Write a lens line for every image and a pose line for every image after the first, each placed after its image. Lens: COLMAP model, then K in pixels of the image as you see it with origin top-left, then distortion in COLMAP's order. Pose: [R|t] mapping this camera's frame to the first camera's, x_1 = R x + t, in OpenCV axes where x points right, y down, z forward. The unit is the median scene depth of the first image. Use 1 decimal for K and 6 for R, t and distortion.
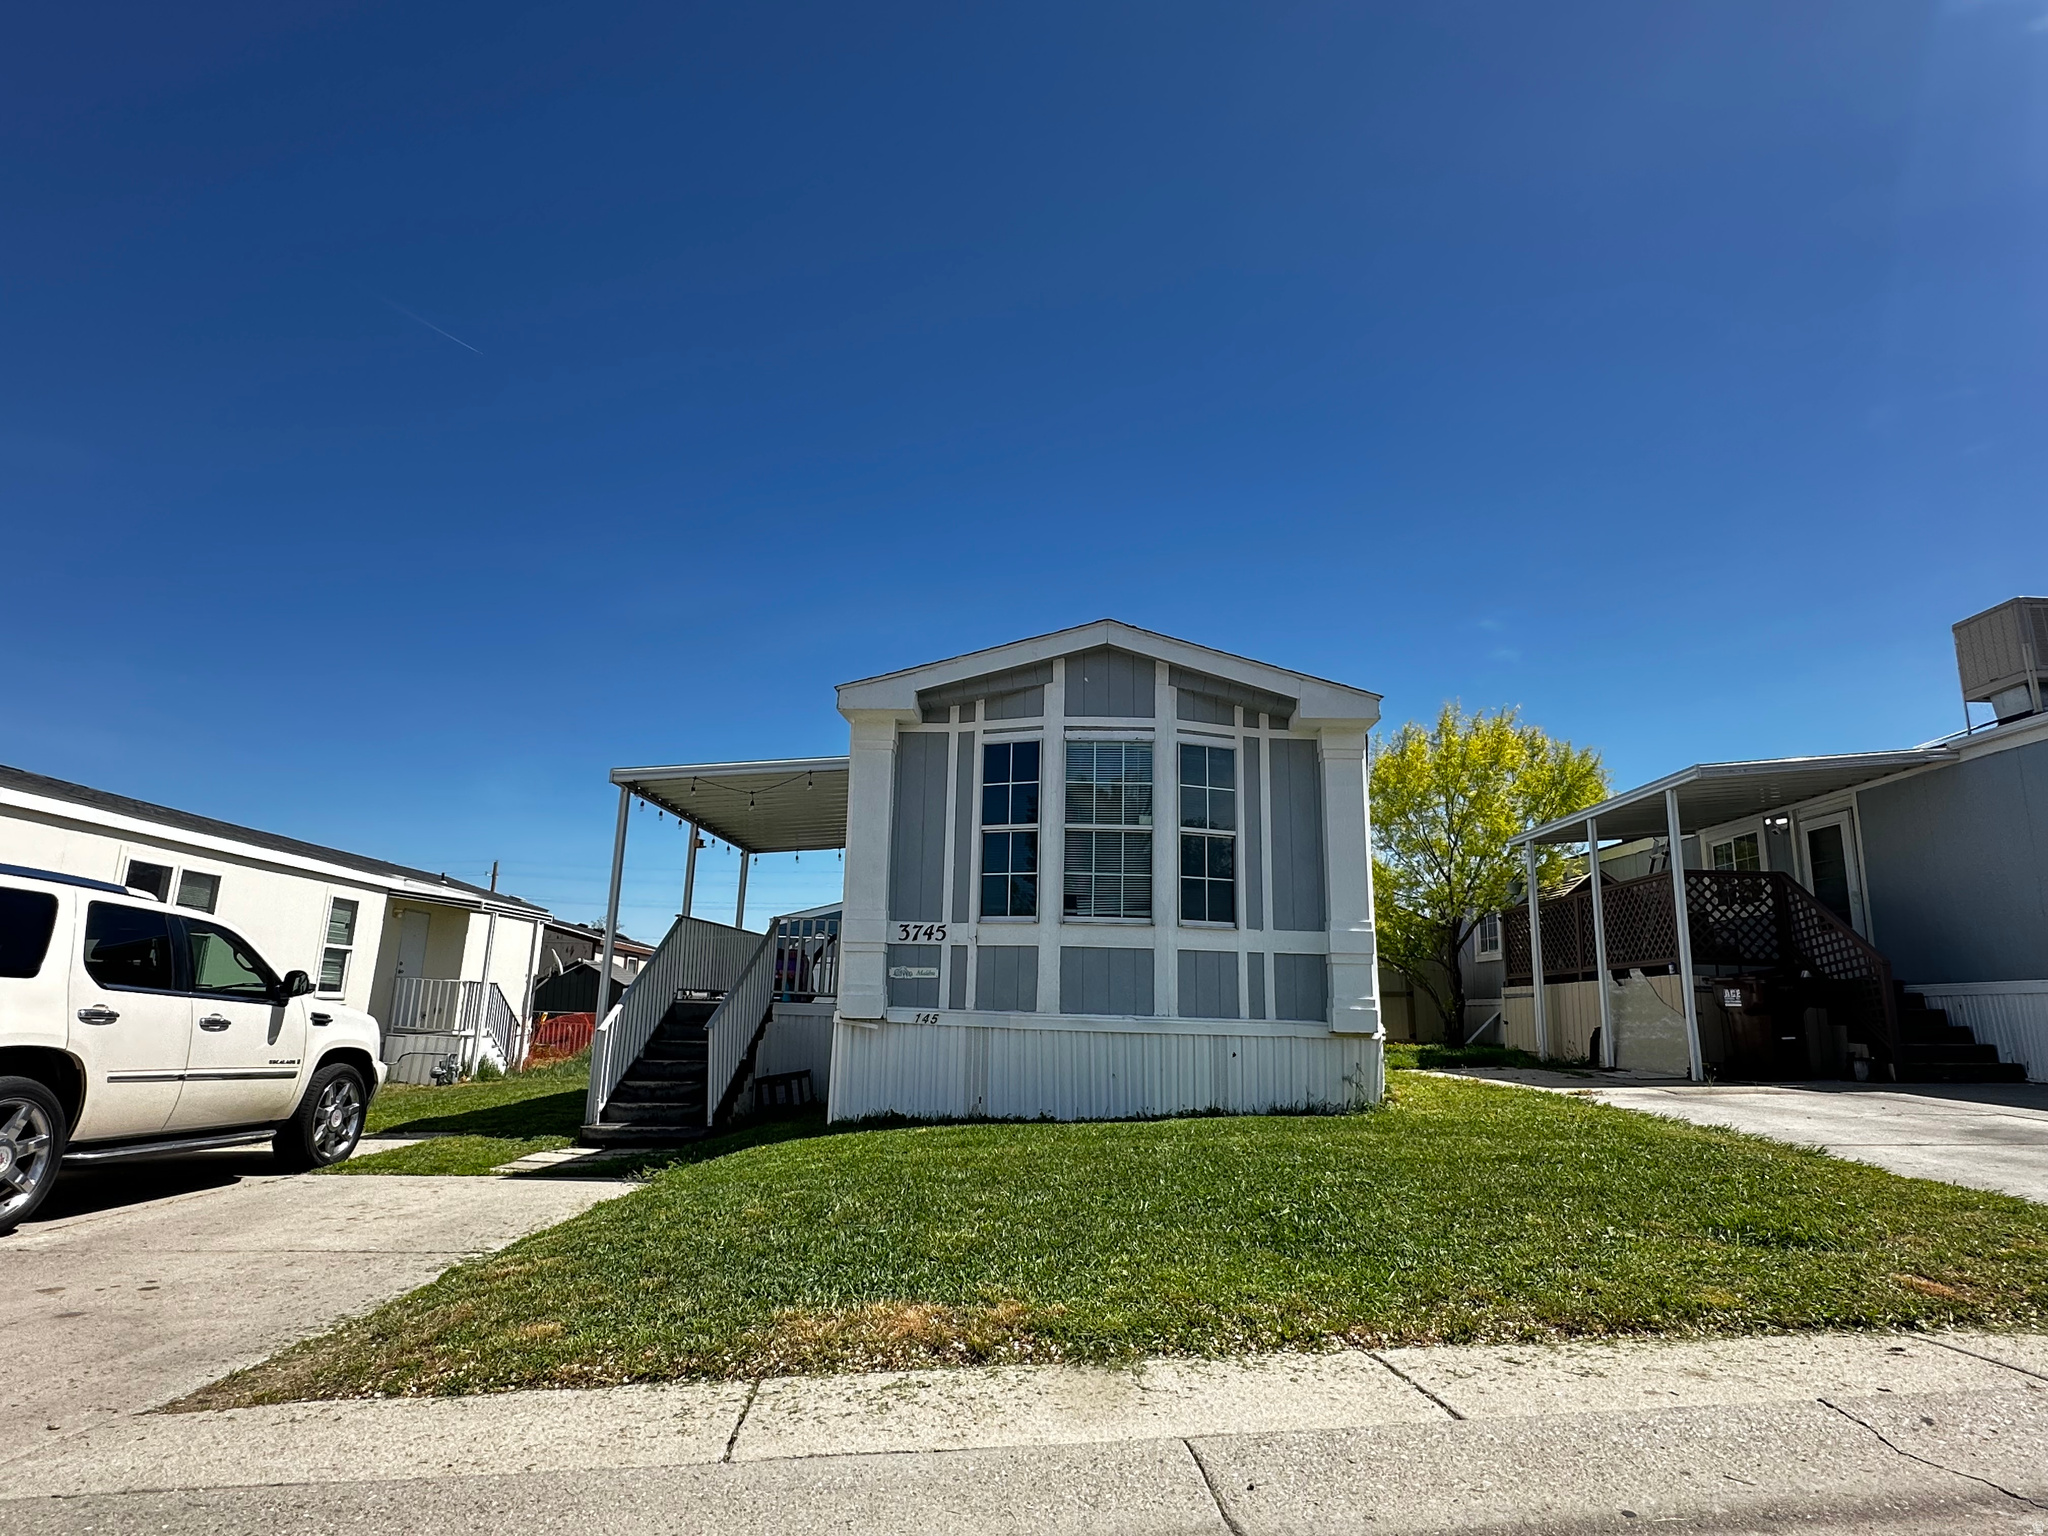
lens RADIAL K [[1105.2, 0, 1020.3], [0, 1105.2, 779.3], [0, 0, 1]] dist [-0.002415, 0.000088]
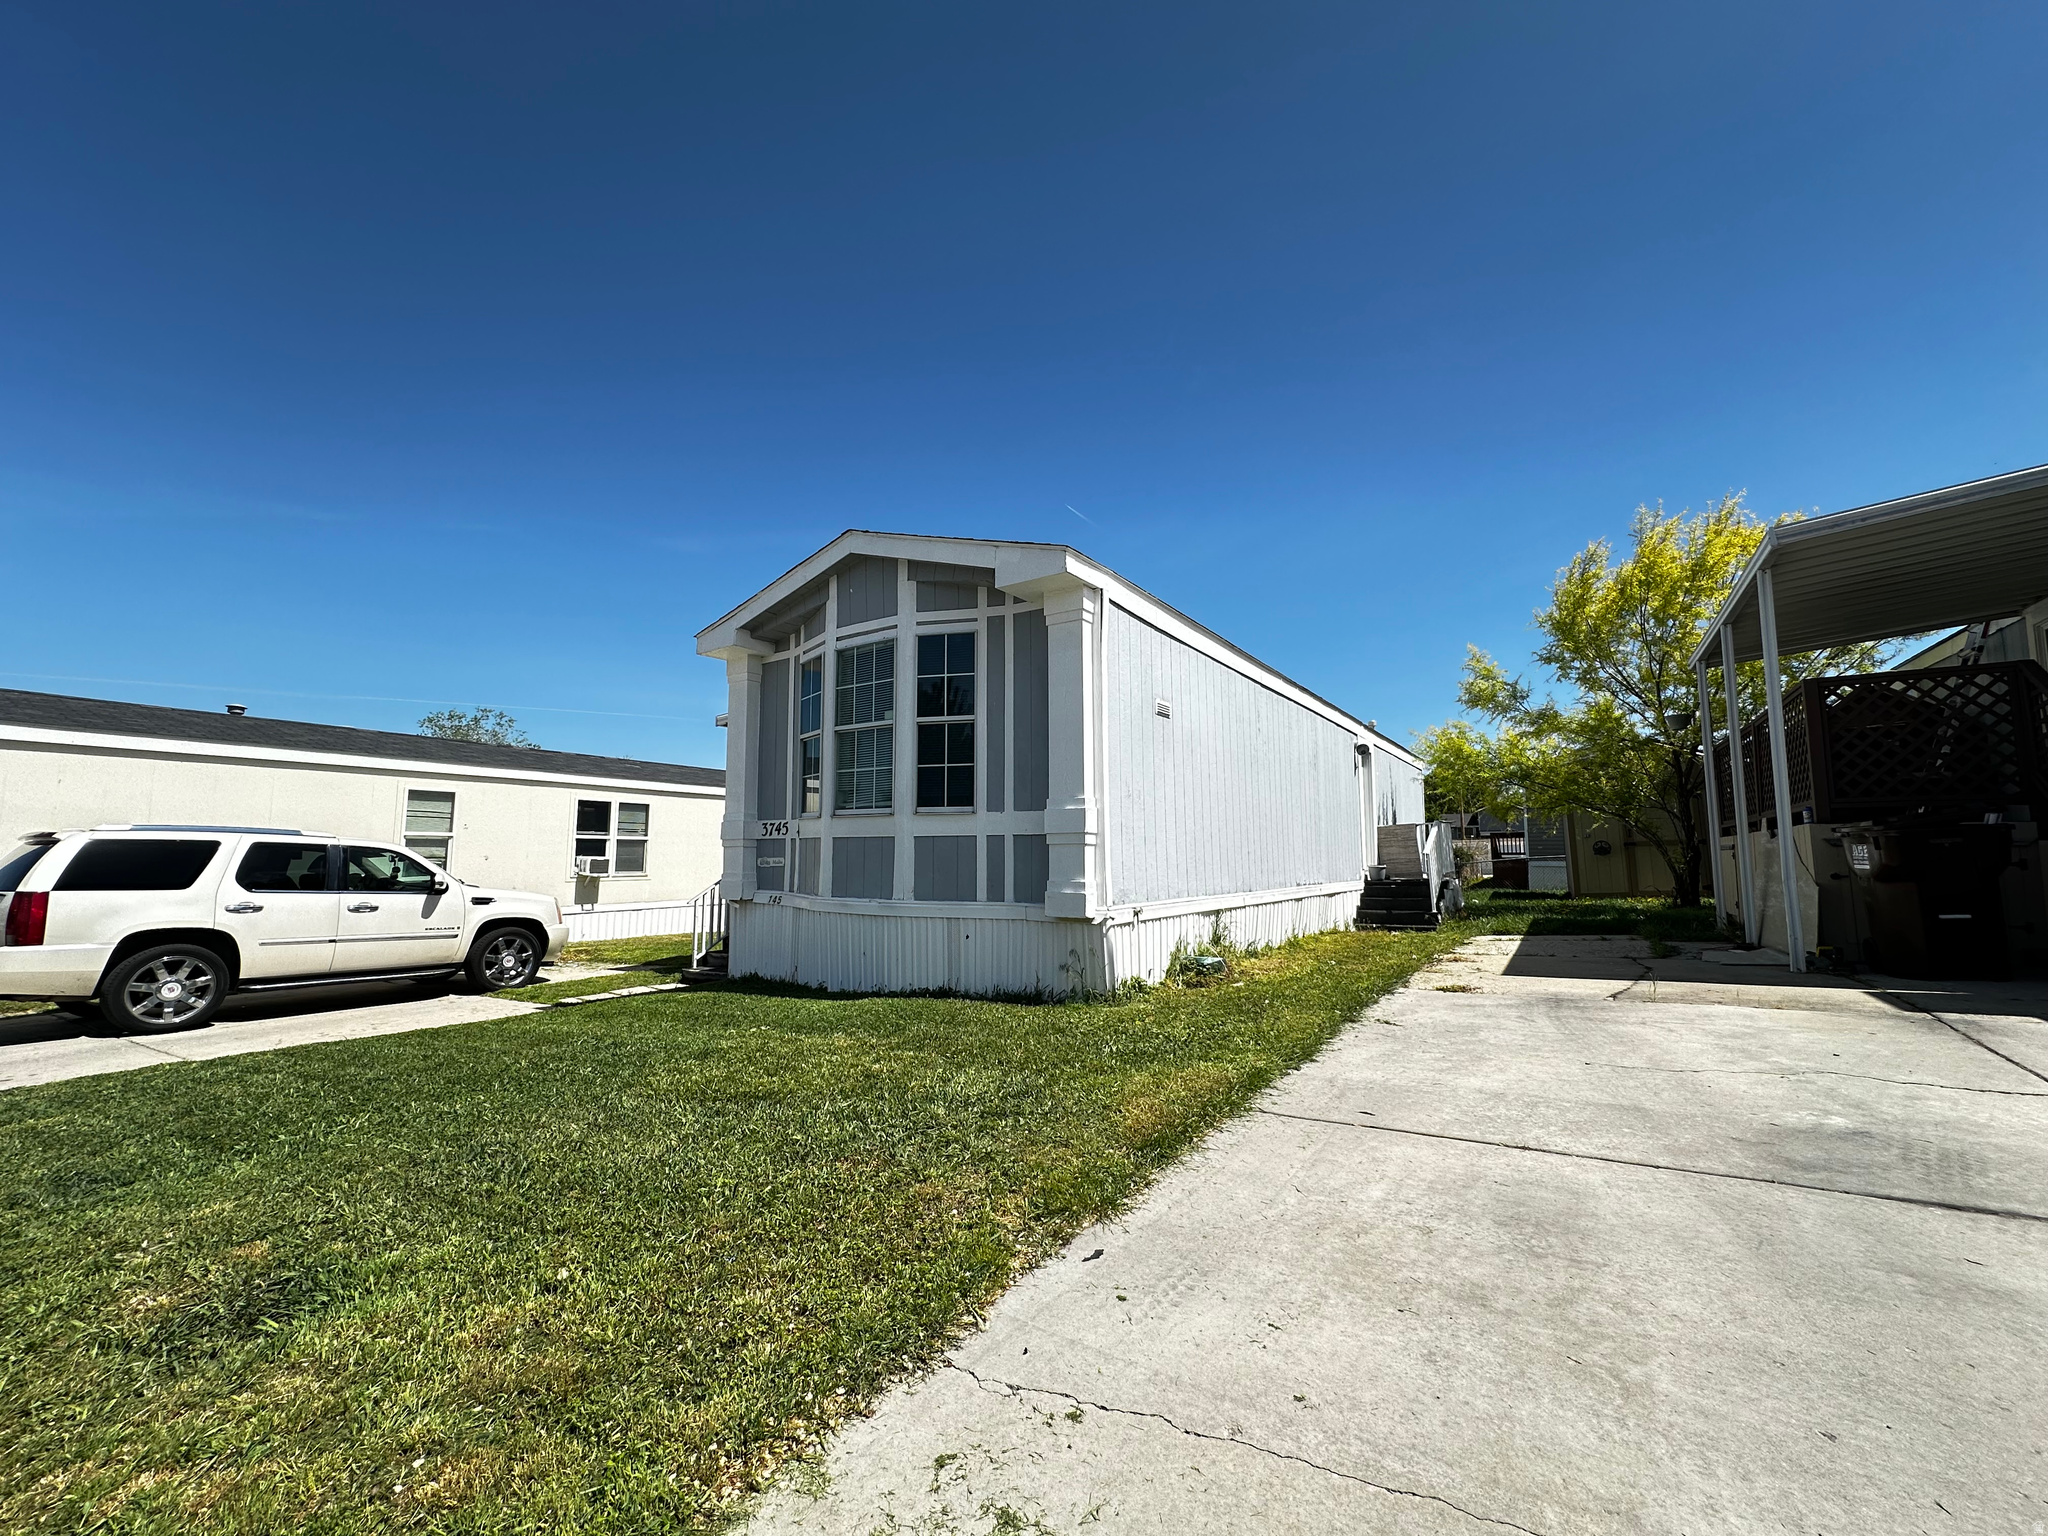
lens RADIAL K [[824.5, 0, 1030.1], [0, 824.5, 761.4], [0, 0, 1]] dist [-0.001997, -0.000146]
pose [[0.847947, -0.085598, -0.523125, 0.632779], [0.131220, 0.990056, 0.050697, 0.058331], [0.513583, -0.111633, 0.850747, 0.395997]]
